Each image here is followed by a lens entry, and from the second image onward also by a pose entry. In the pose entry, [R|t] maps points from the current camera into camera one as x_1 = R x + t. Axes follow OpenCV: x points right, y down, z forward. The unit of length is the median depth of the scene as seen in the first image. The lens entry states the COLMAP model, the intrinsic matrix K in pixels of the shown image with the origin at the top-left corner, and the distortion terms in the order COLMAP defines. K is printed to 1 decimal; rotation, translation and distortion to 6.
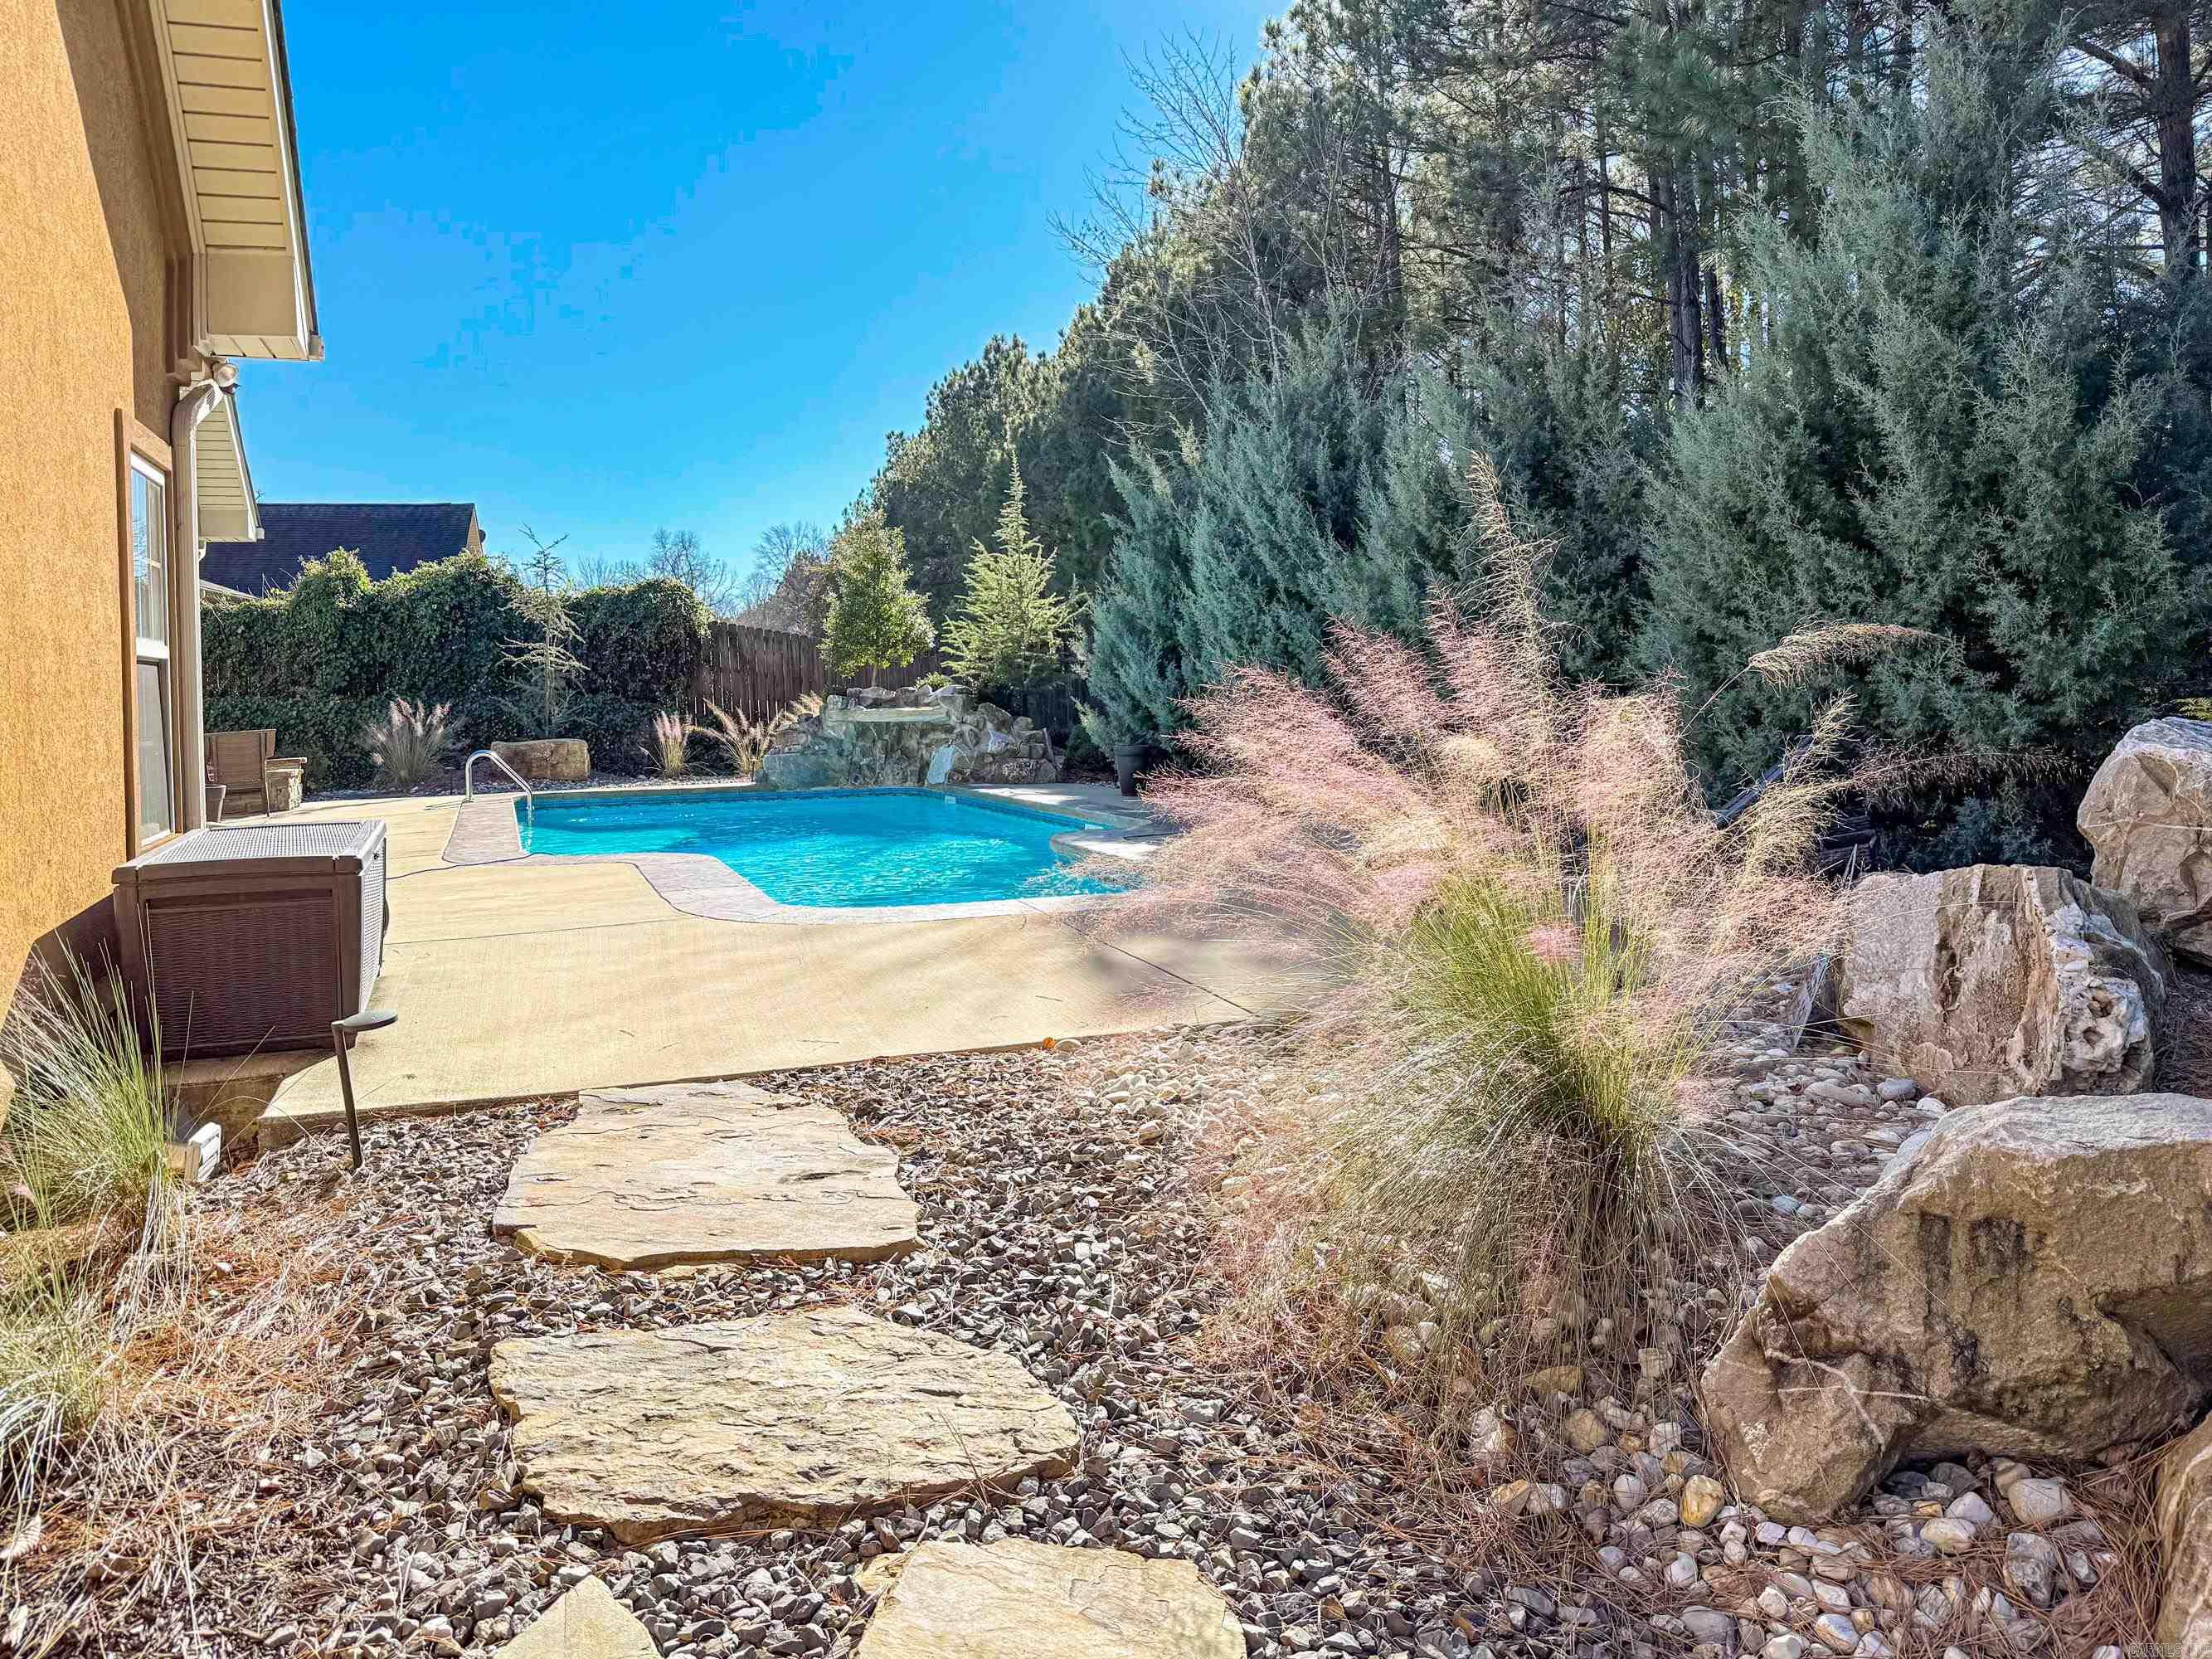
lens RADIAL K [[1562.9, 0, 1106.0], [0, 1562.9, 829.5], [0, 0, 1]] dist [0.100409, -0.174676]
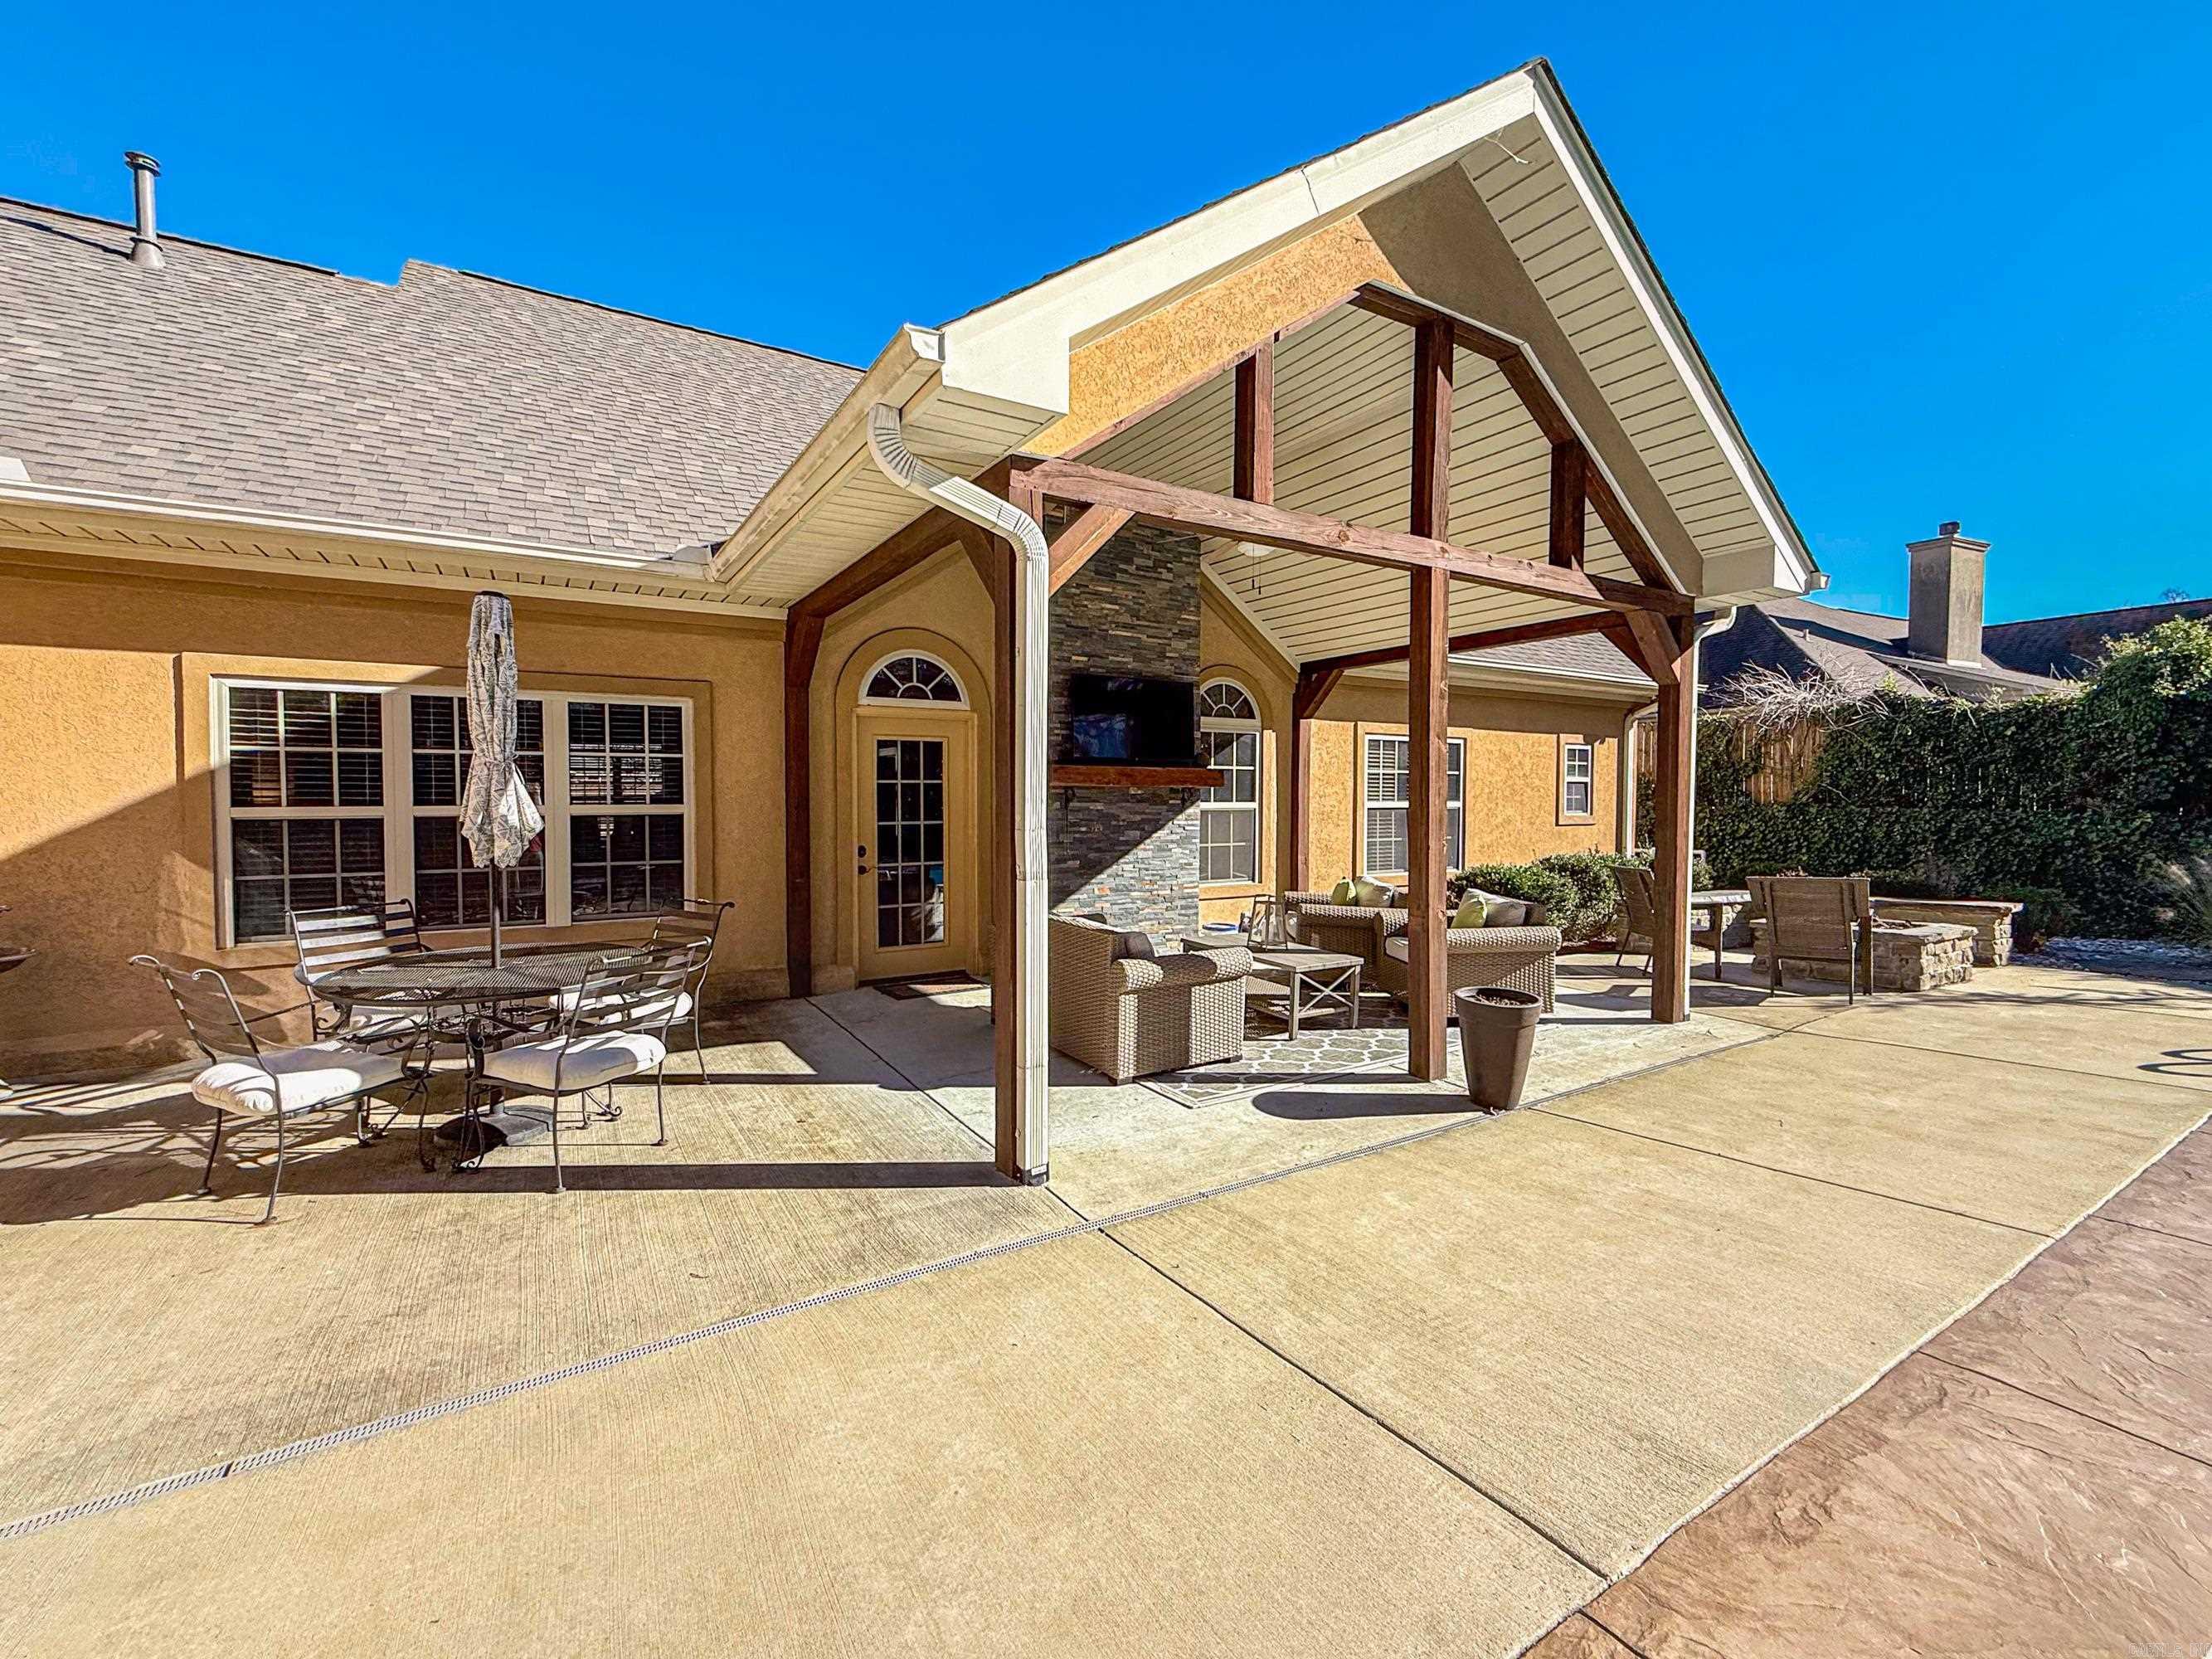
lens RADIAL K [[940.0, 0, 1106.0], [0, 940.0, 829.5], [0, 0, 1]] dist [-0.001922, -0.000231]
pose [[0.183074, 0.060362, -0.981244, -0.135963], [-0.090859, 0.994880, 0.044249, -0.051833], [0.978892, 0.081054, 0.187621, 0.437165]]
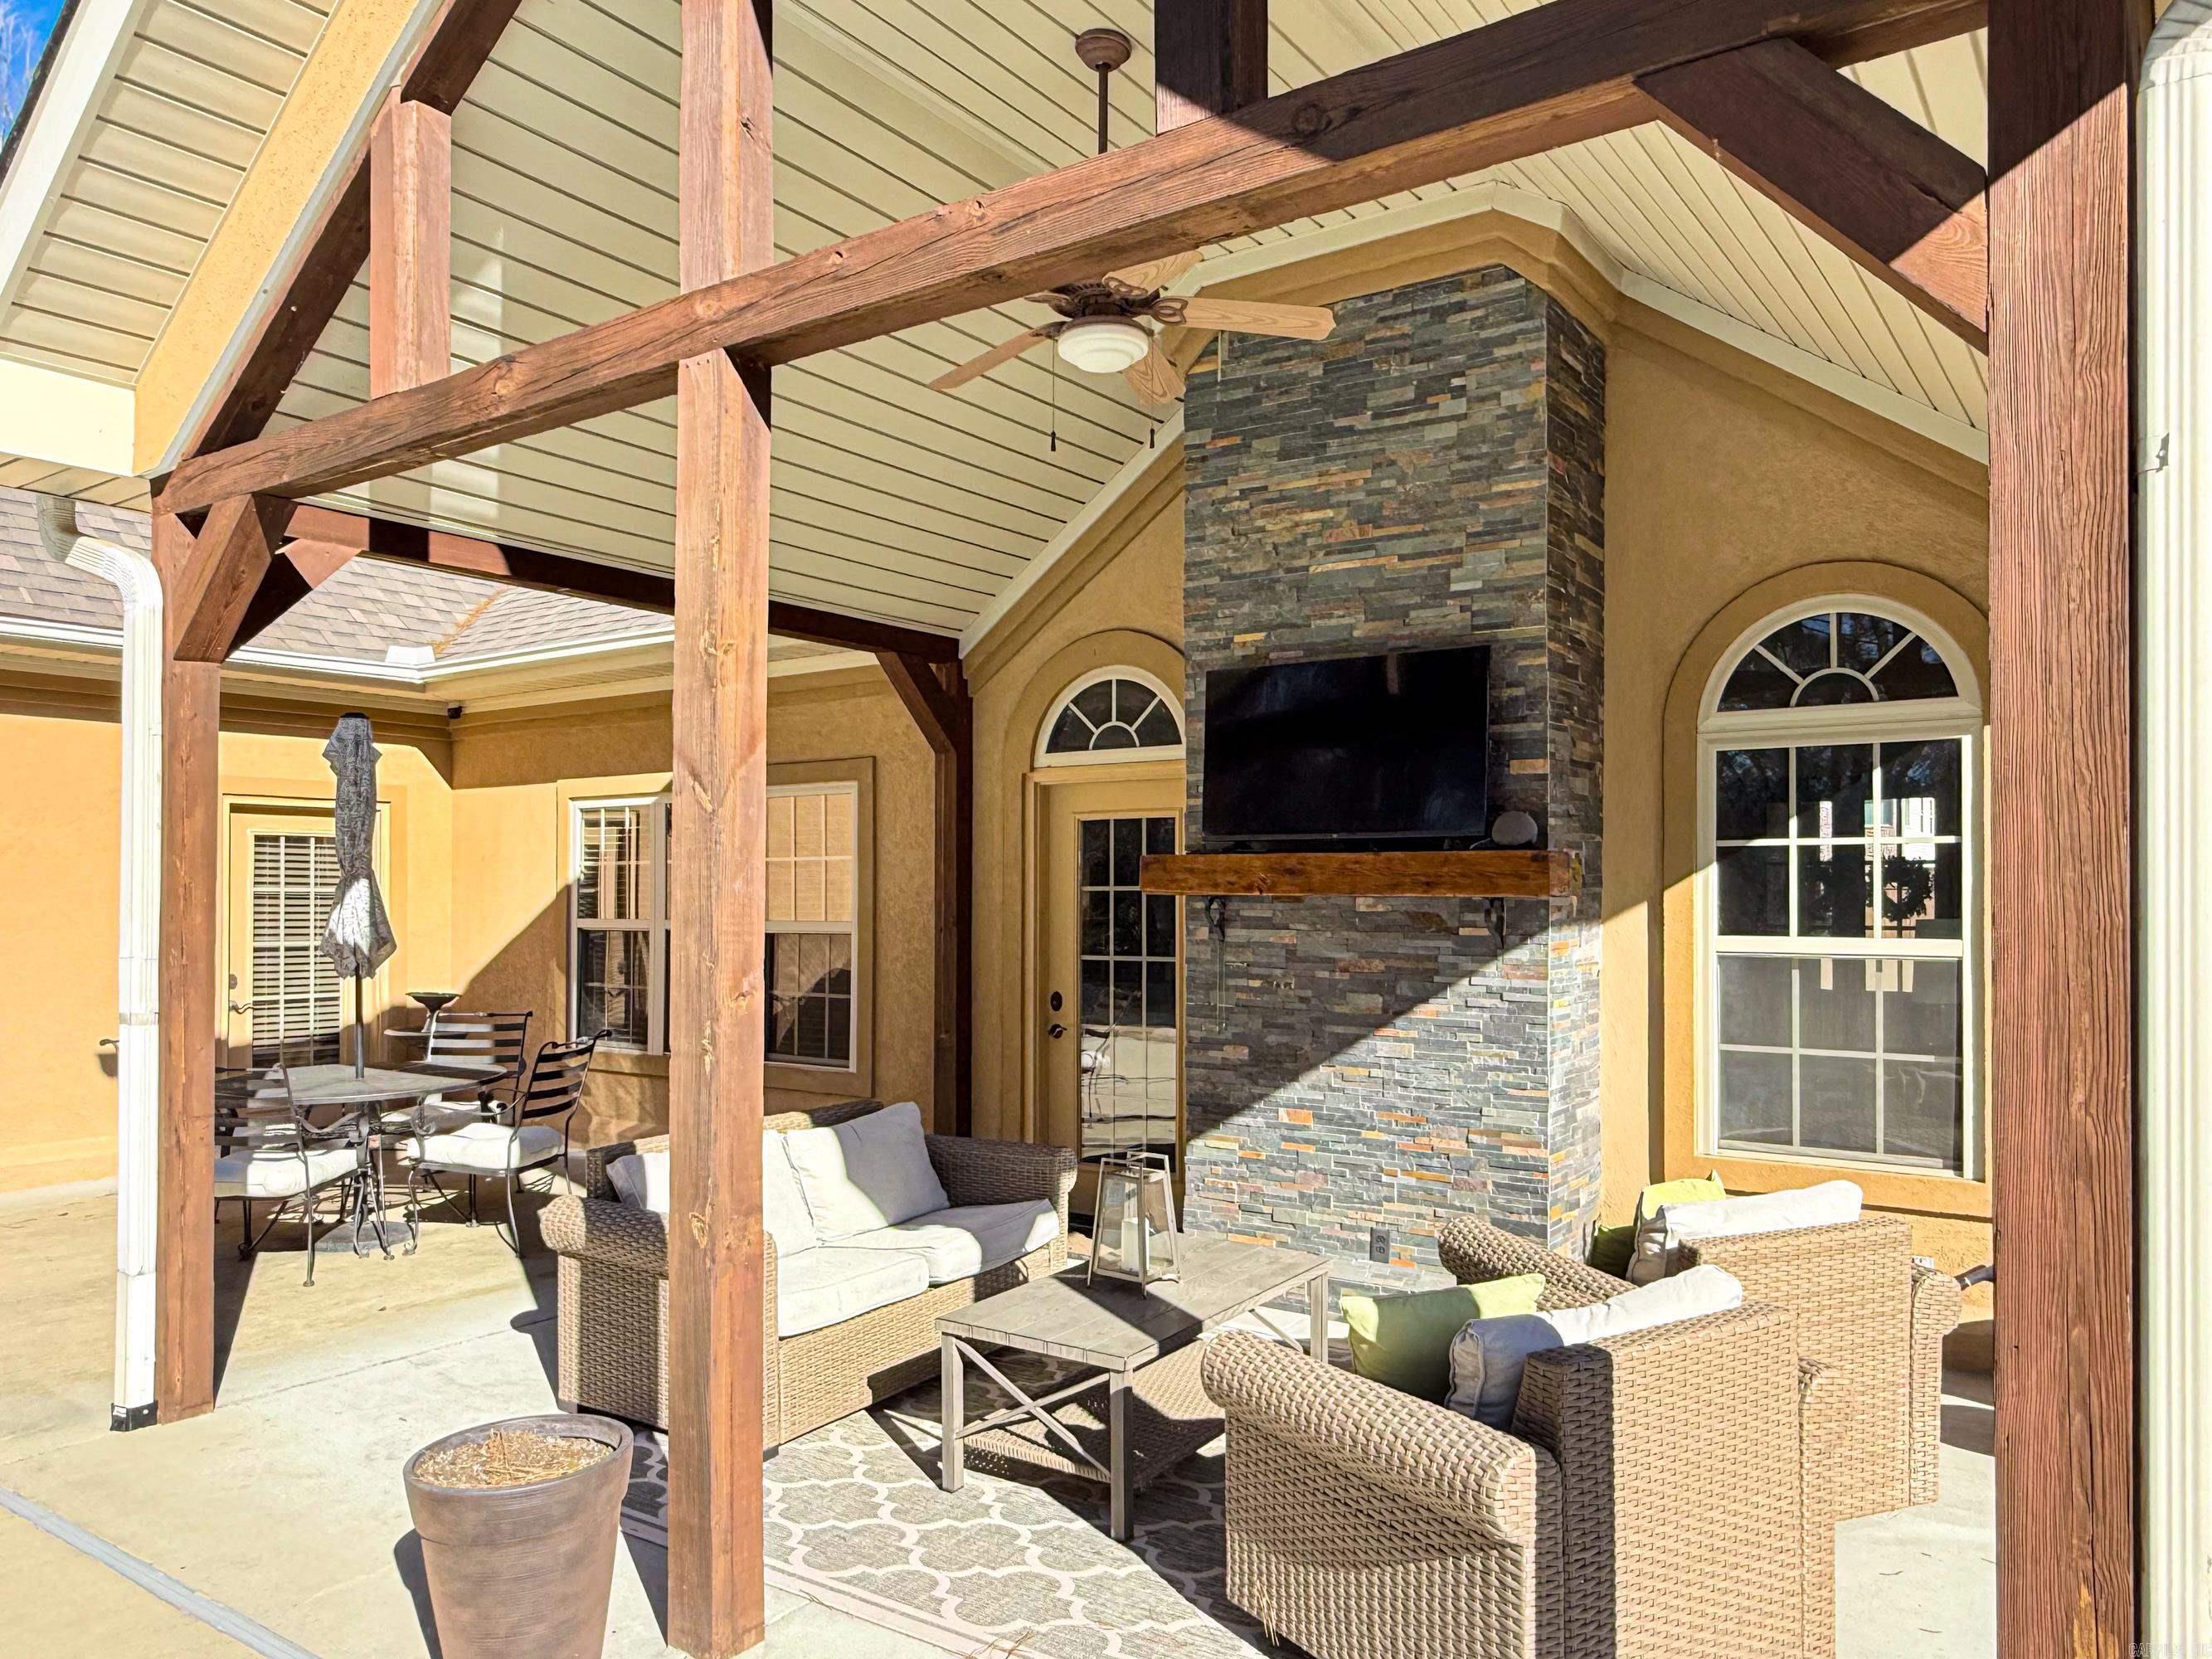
lens RADIAL K [[1559.5, 0, 1096.7], [0, 1559.5, 861.7], [0, 0, 1]] dist [-0.004711, -0.005120]
pose [[-0.837257, -0.001228, -0.546809, -0.289240], [-0.037425, 0.997781, 0.055062, -0.070342], [0.545528, 0.066565, -0.835445, 0.689369]]
